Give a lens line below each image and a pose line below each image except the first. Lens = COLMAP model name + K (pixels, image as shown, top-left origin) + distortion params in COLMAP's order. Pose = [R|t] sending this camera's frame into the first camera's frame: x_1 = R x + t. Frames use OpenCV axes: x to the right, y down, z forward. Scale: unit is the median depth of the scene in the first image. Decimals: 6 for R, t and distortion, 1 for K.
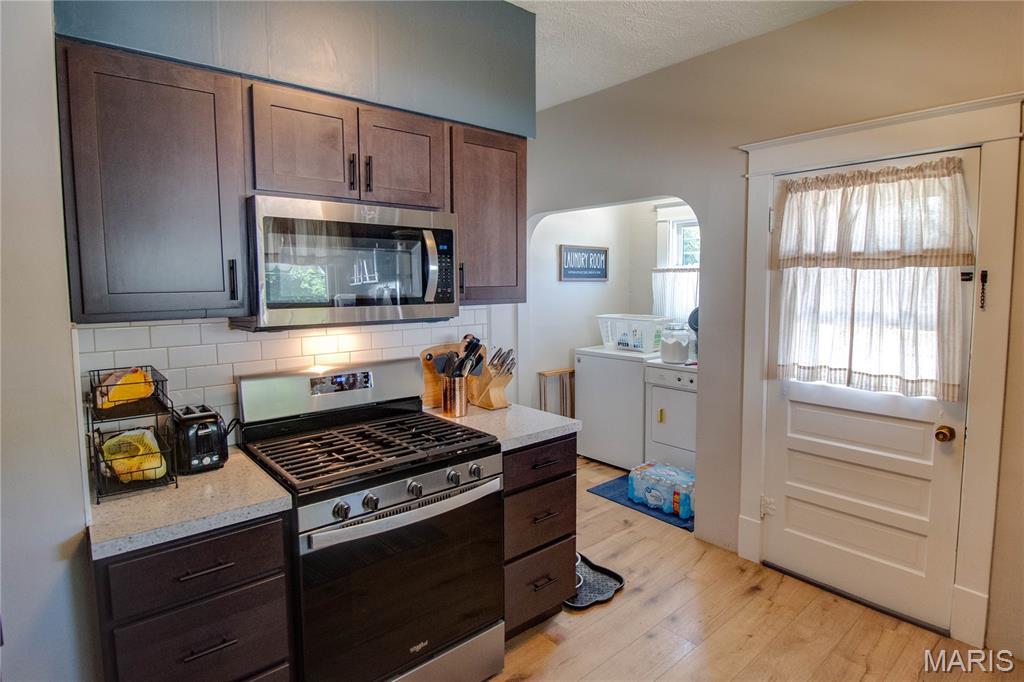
lens RADIAL K [[542.2, 0, 513.8], [0, 542.2, 324.3], [0, 0, 1]] dist [0.001419, -0.018746]
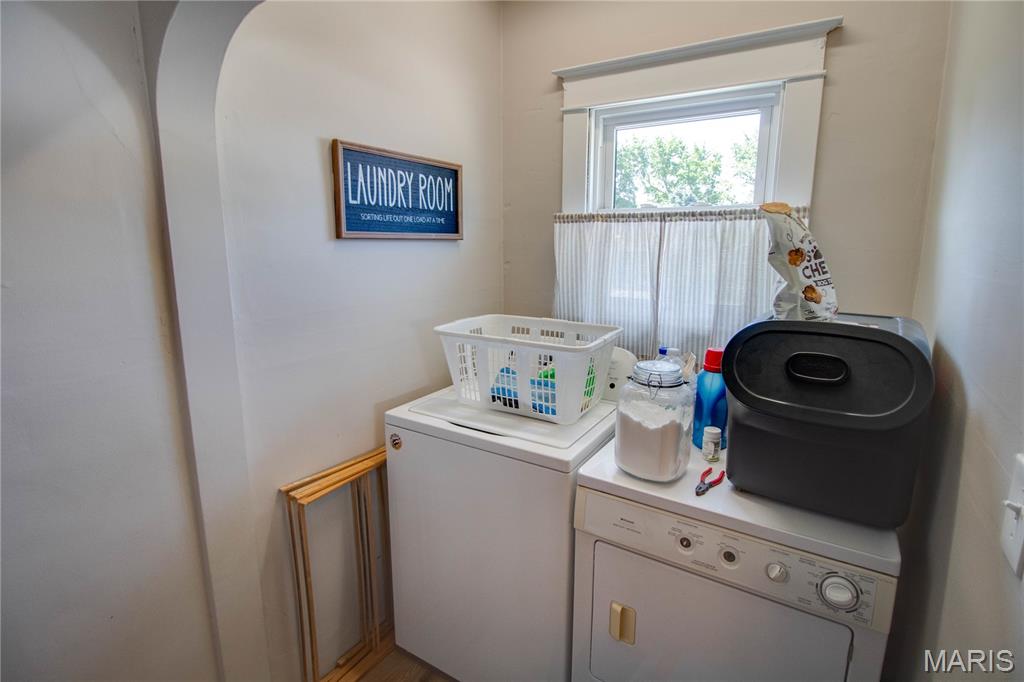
lens RADIAL K [[483.3, 0, 514.9], [0, 483.3, 327.8], [0, 0, 1]] dist [0.001045, -0.012590]
pose [[0.957893, -0.041850, 0.284060, 0.103481], [0.013134, 0.994672, 0.102252, -0.050137], [-0.286826, -0.094216, 0.953338, 0.624682]]
